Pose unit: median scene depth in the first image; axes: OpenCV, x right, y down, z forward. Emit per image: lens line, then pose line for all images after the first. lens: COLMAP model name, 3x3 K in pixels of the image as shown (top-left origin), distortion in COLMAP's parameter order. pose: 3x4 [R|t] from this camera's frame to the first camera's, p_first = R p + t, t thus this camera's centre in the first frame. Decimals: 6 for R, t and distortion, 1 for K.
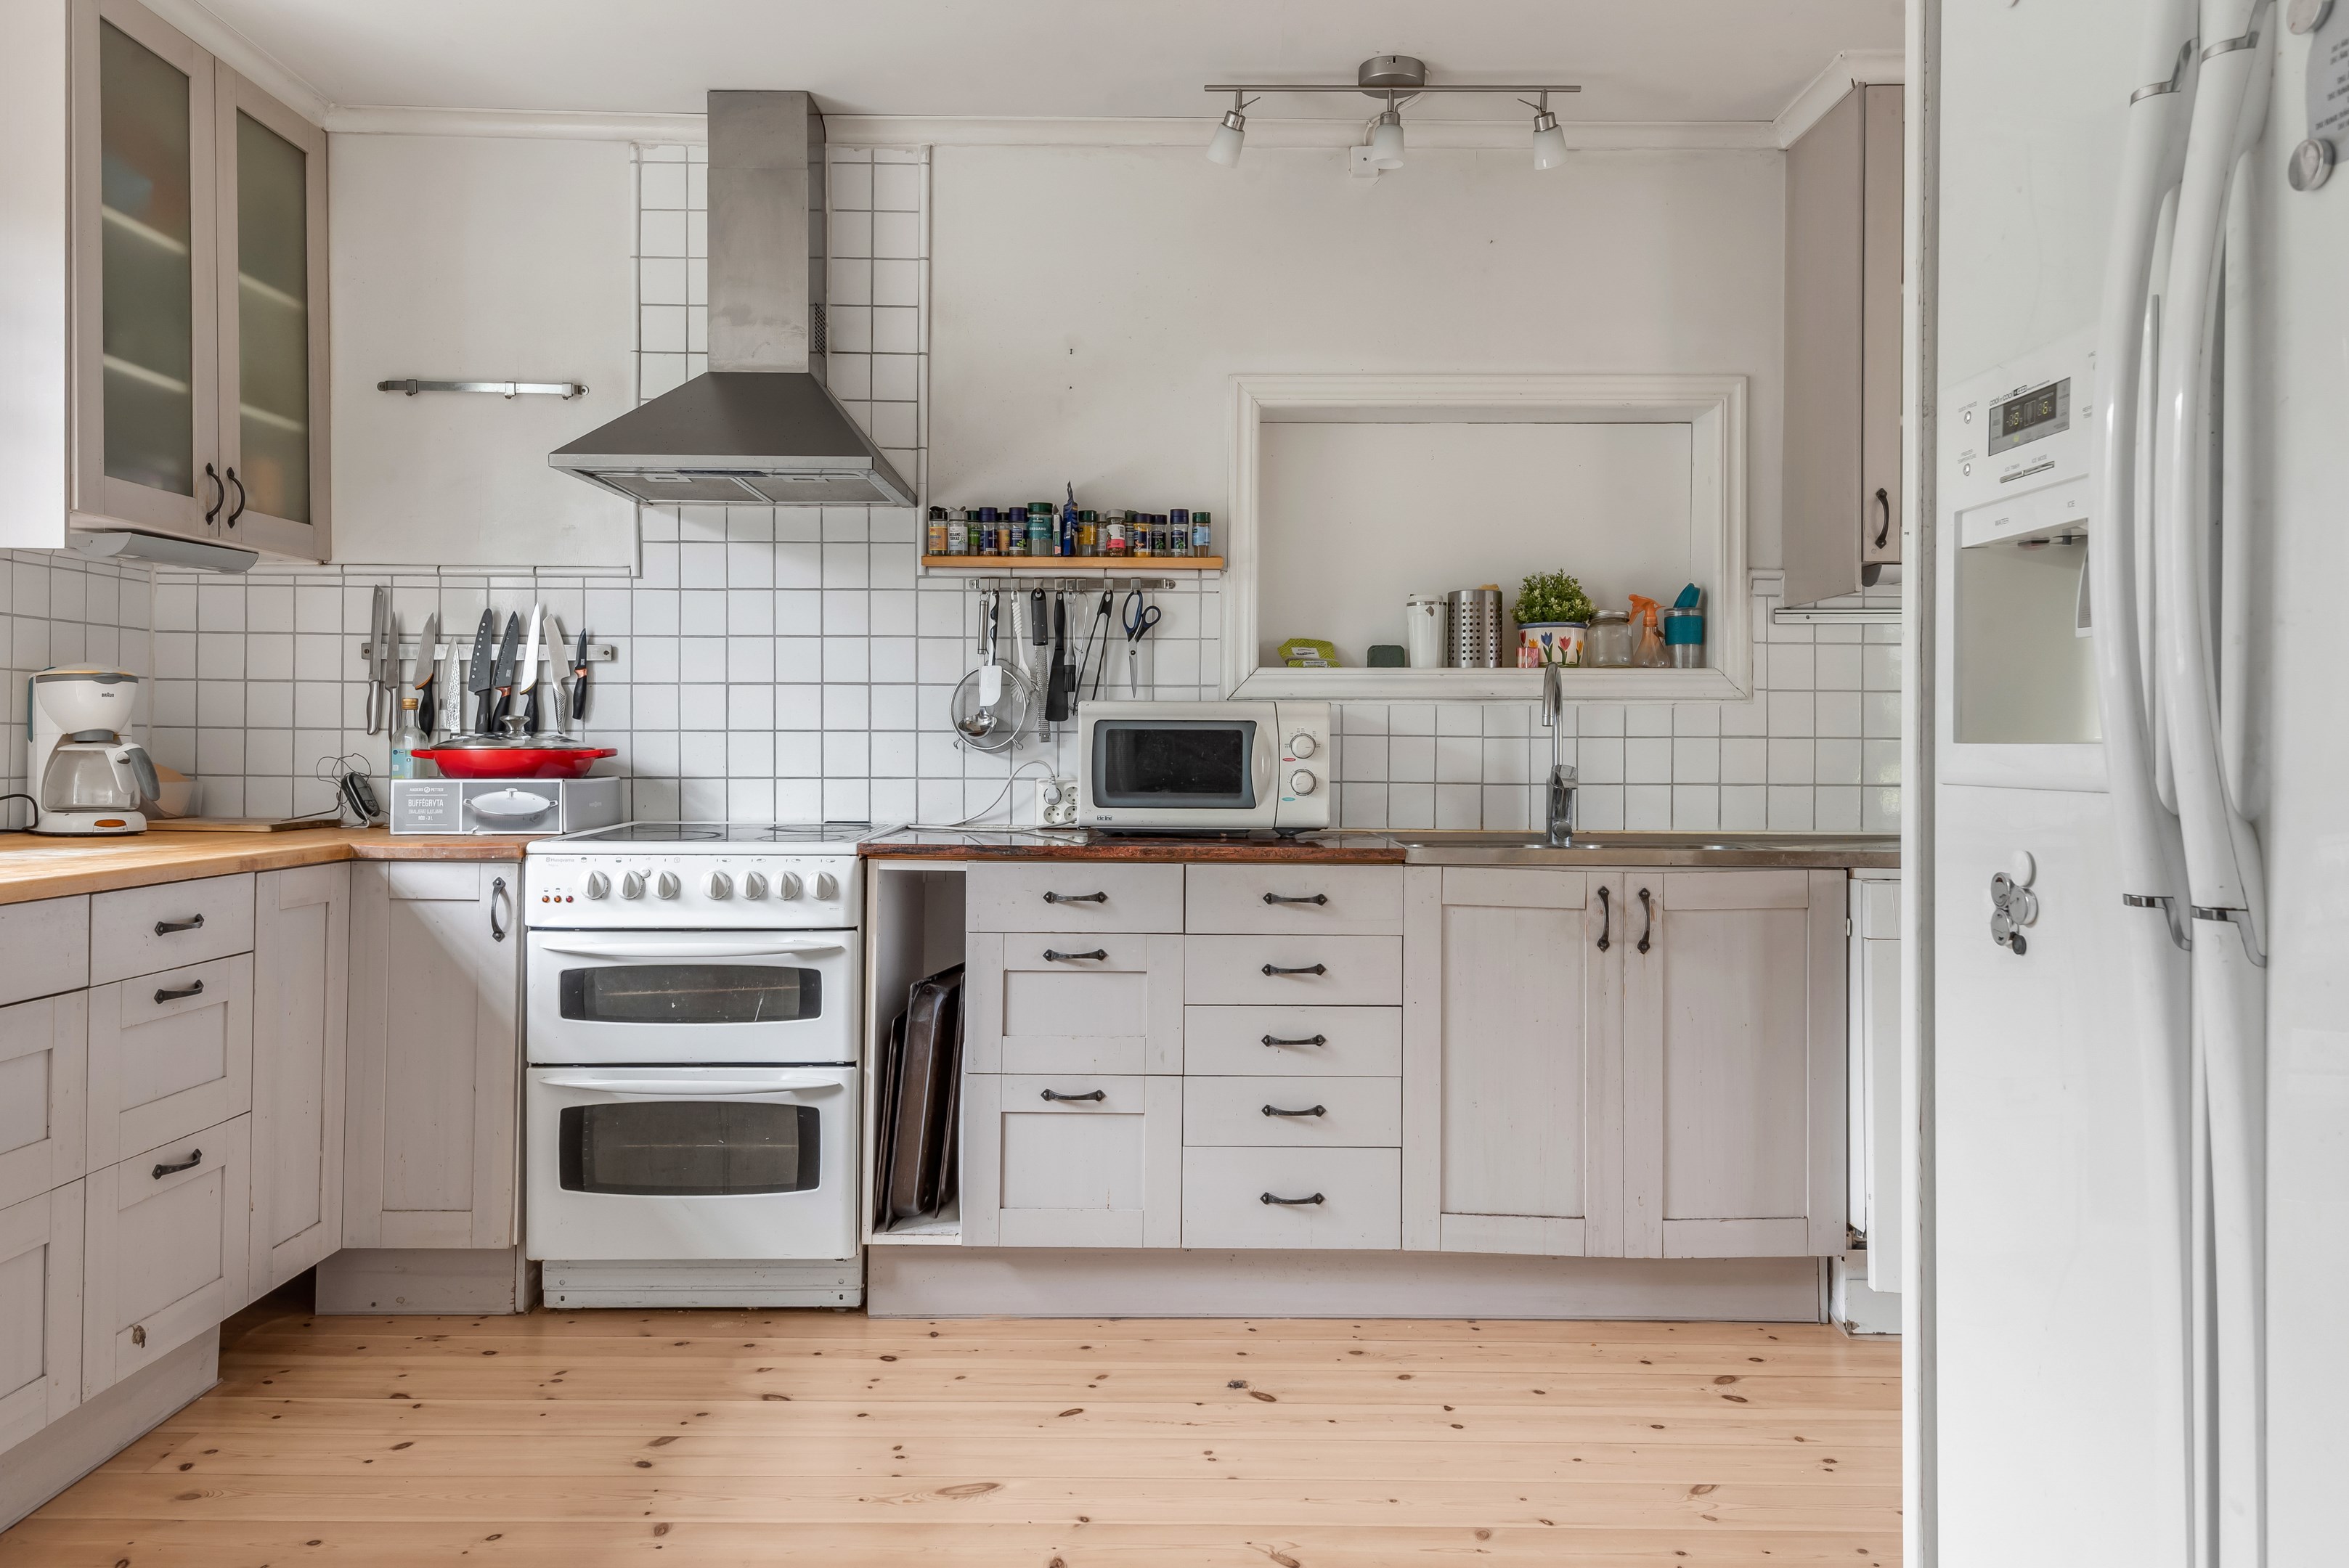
lens RADIAL K [[1637.1, 0, 1185.4], [0, 1637.1, 753.8], [0, 0, 1]] dist [0.026450, -0.004060]
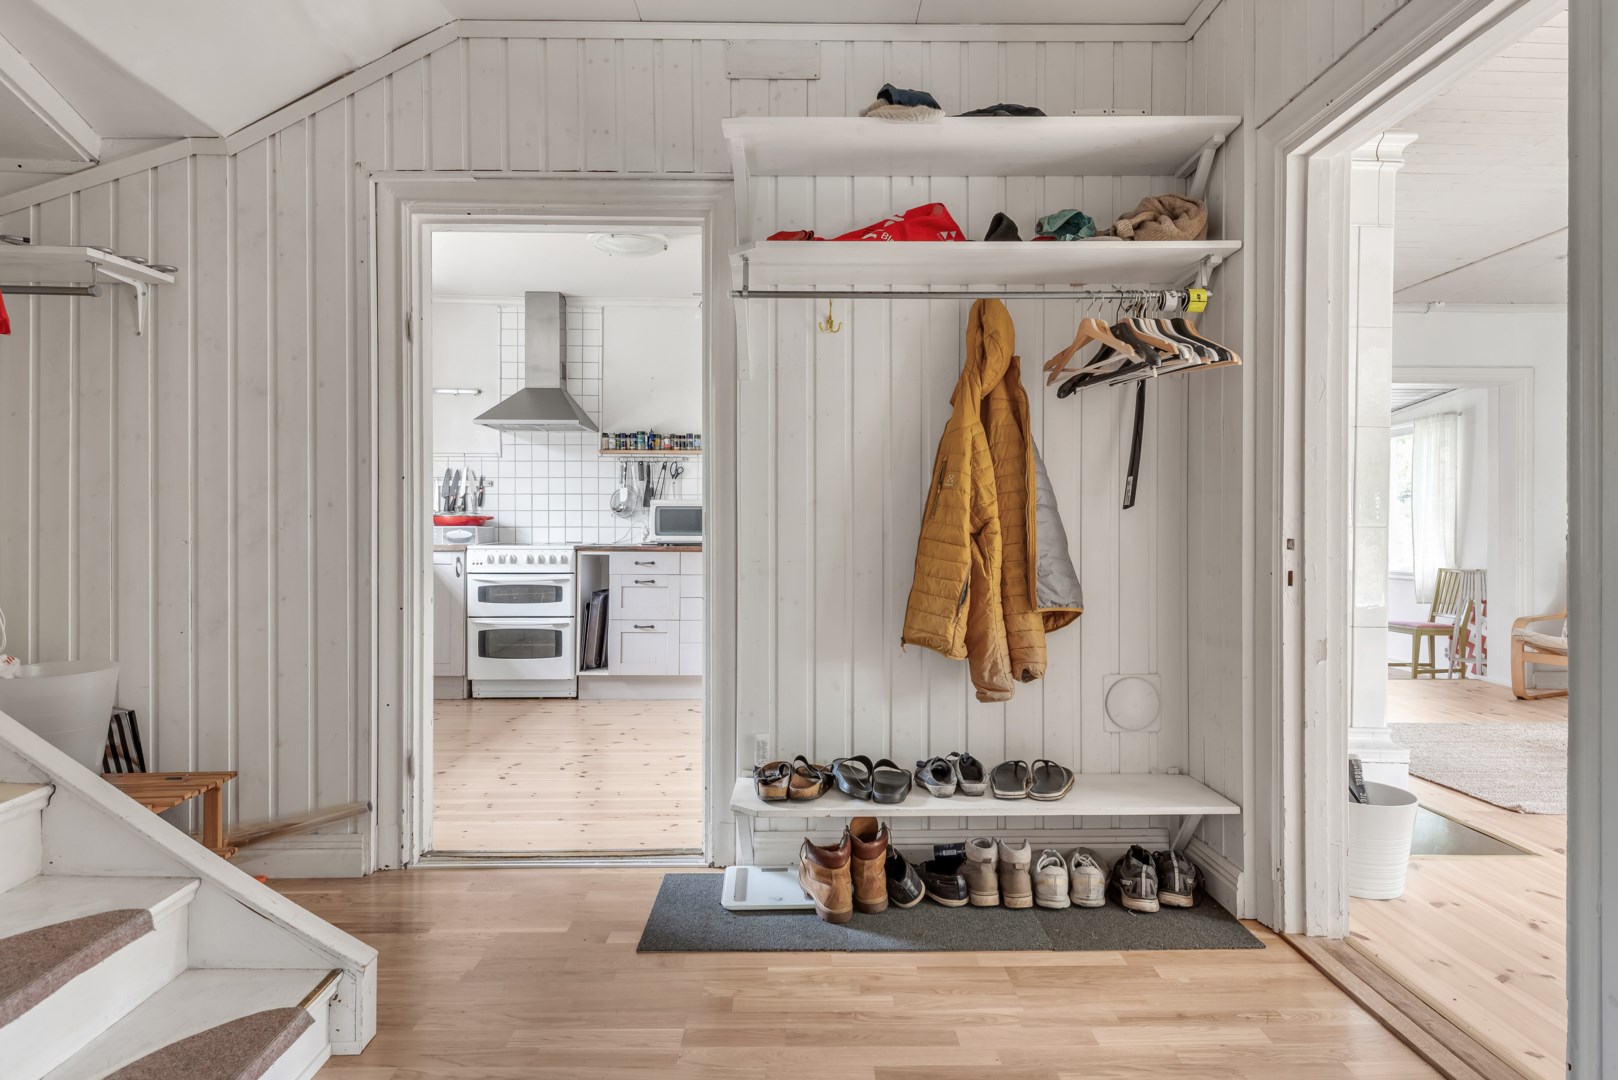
lens RADIAL K [[981.9, 0, 829.5], [0, 981.9, 529.2], [0, 0, 1]] dist [0.030859, -0.023405]
pose [[0.999783, -0.002273, 0.020722, 0.215326], [0.002325, 0.999994, -0.002498, 0.025267], [-0.020716, 0.002545, 0.999782, -0.767263]]
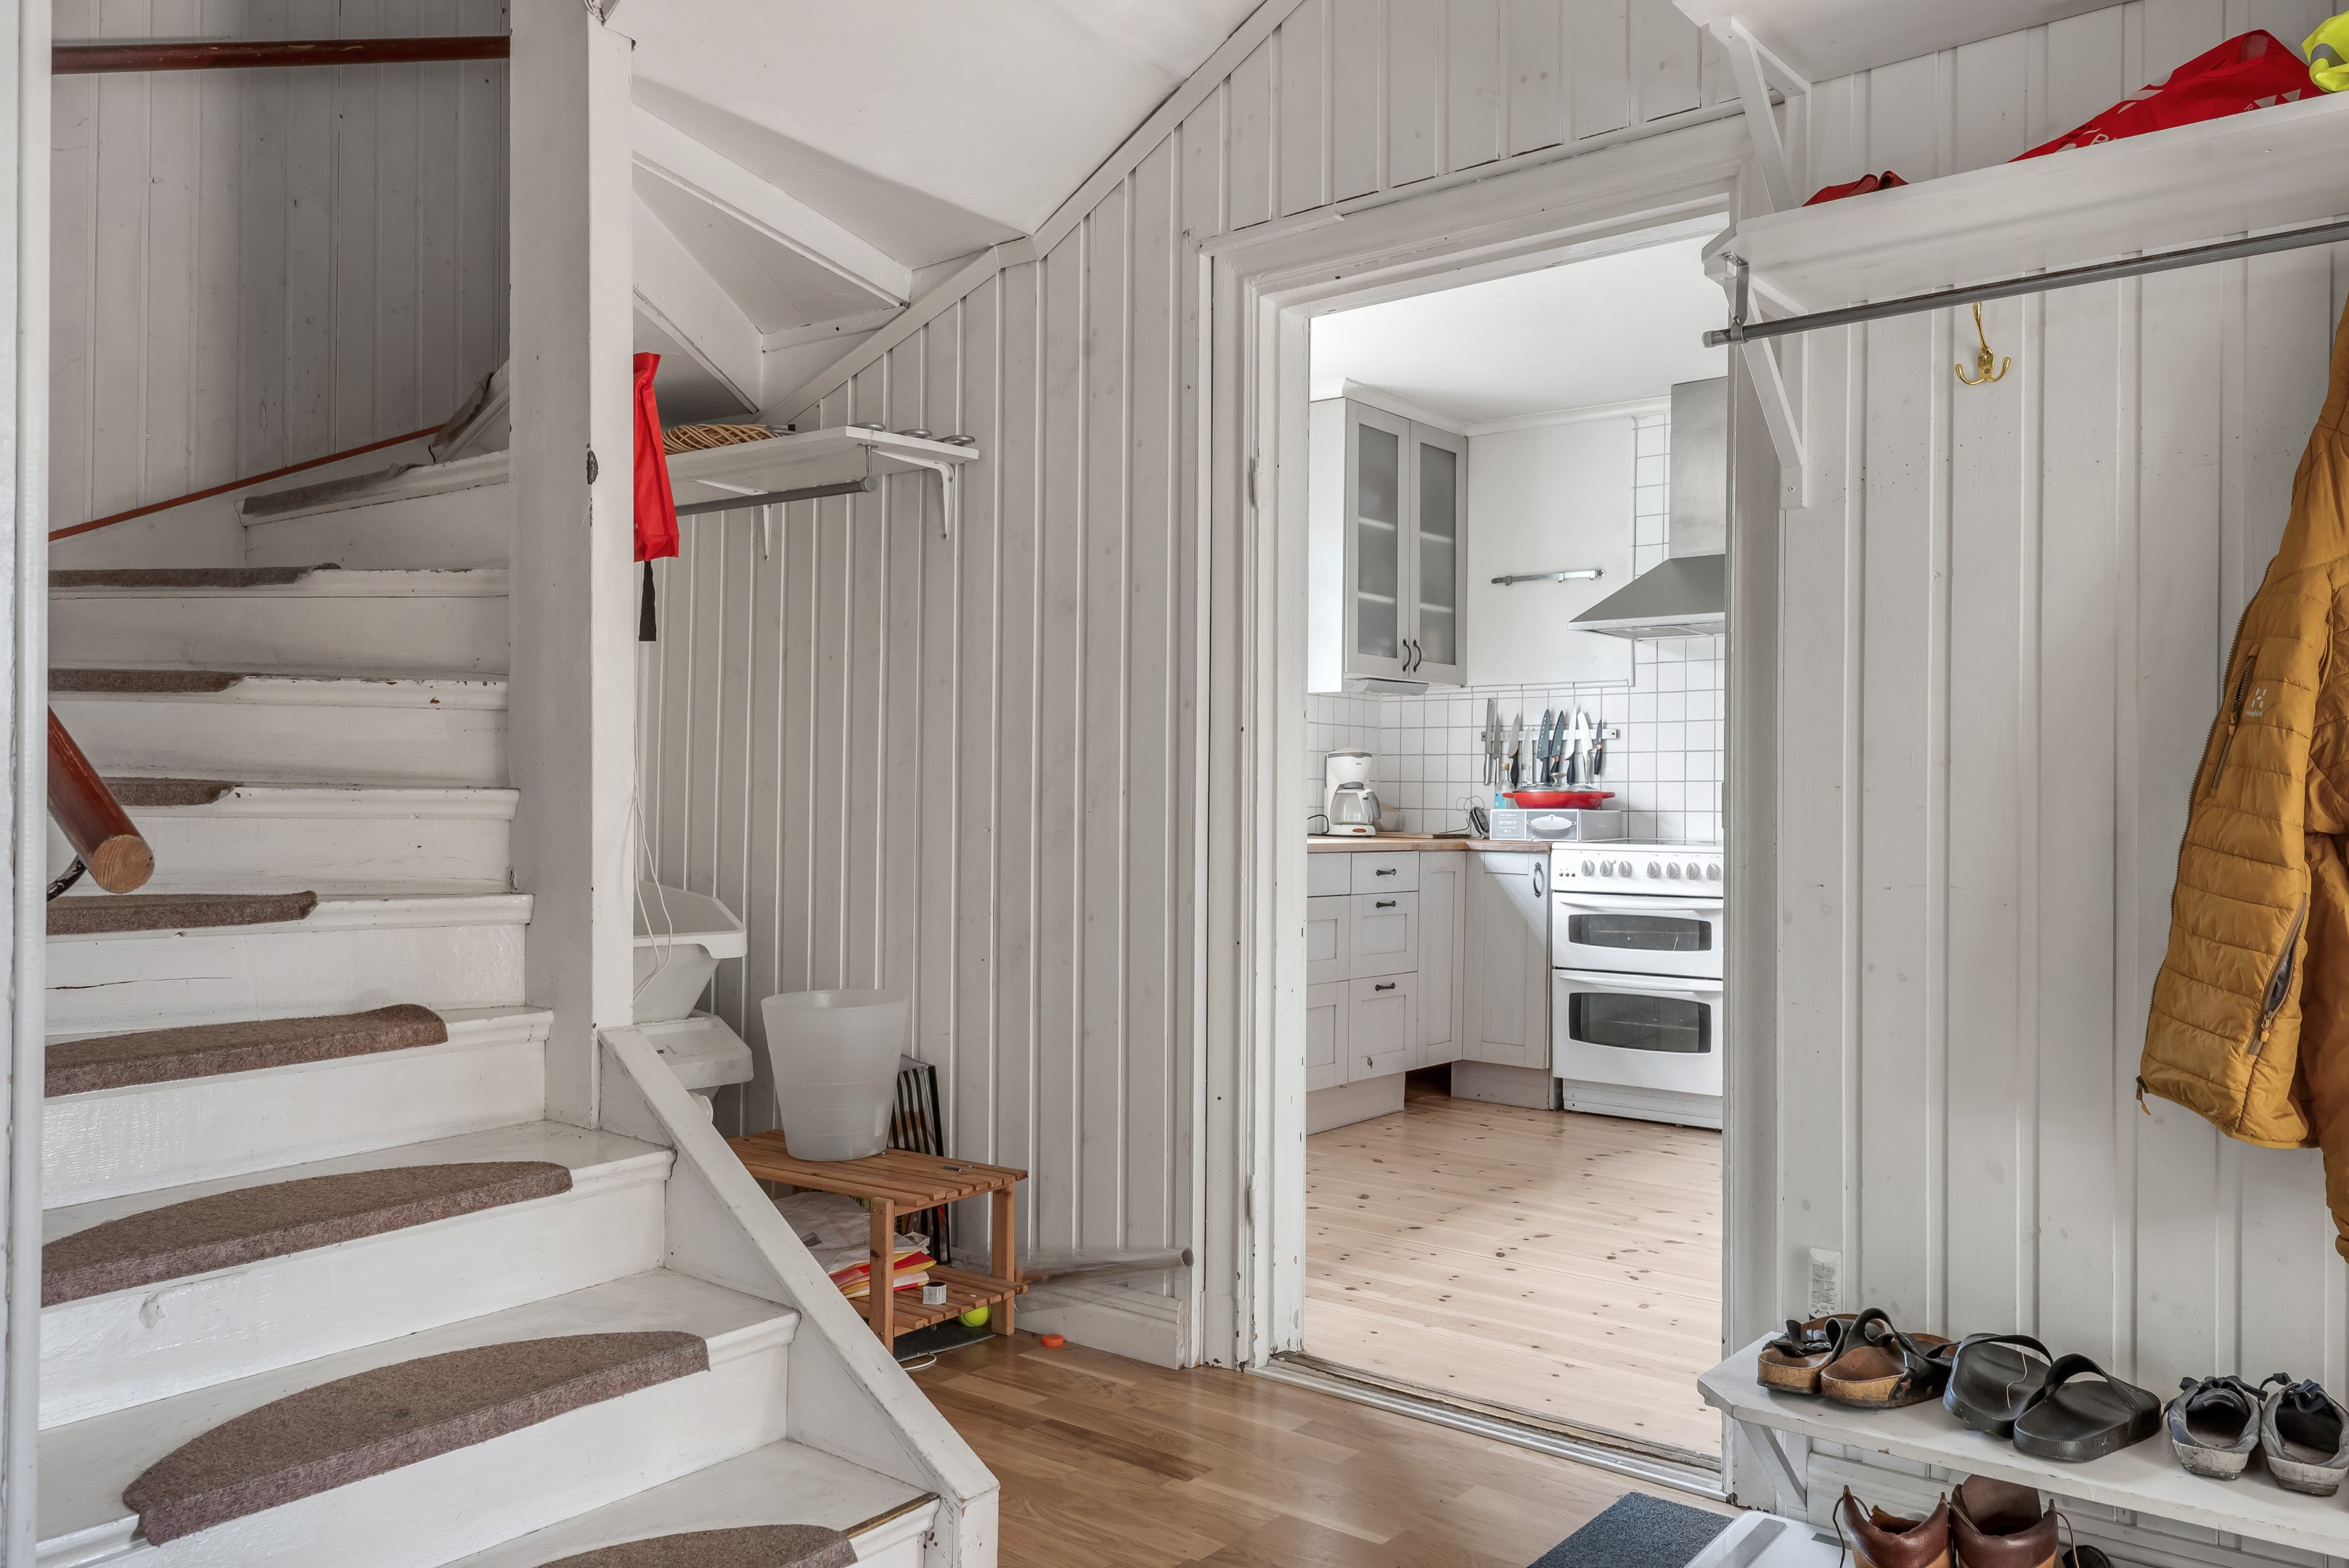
lens RADIAL K [[1758.0, 0, 1177.8], [0, 1758.0, 796.0], [0, 0, 1]] dist [0.035758, -0.028754]
pose [[0.777381, -0.001933, -0.629027, 0.424667], [-0.006818, 0.999911, -0.011499, 0.024006], [0.628993, 0.013228, 0.777299, -0.649822]]
